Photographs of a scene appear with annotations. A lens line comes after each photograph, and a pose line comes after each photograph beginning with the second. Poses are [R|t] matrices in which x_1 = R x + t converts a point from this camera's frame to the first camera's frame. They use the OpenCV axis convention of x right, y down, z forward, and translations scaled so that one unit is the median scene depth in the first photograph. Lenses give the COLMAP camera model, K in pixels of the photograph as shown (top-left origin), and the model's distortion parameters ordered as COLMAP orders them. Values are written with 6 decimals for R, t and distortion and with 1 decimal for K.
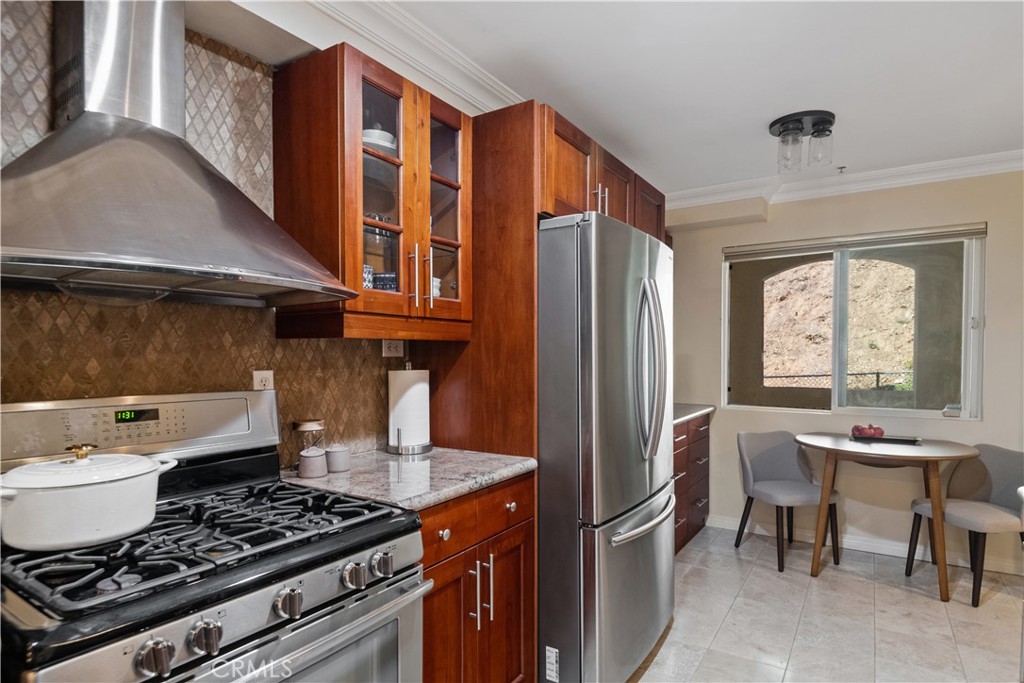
lens RADIAL K [[561.8, 0, 512.8], [0, 561.8, 366.3], [0, 0, 1]] dist [0.001431, -0.000572]
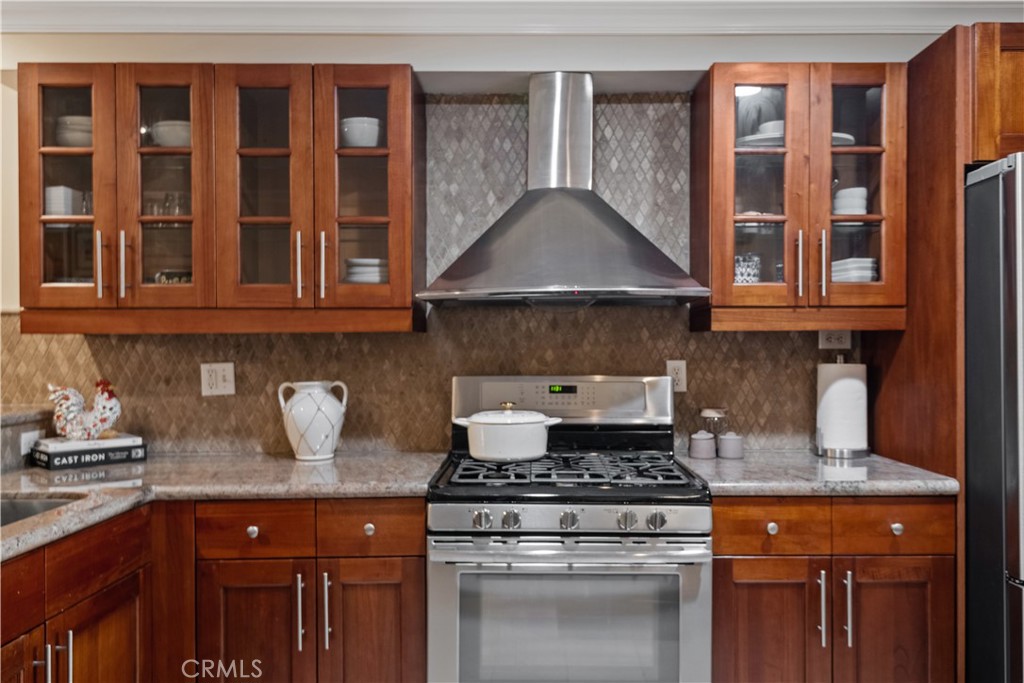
lens RADIAL K [[706.0, 0, 512.0], [0, 706.0, 341.5], [0, 0, 1]] dist [0.003132, 0.000361]
pose [[0.538492, -0.007993, -0.842593, 0.593110], [-0.017826, 0.999623, -0.020875, 0.004940], [0.842442, 0.026261, 0.538146, -0.056144]]
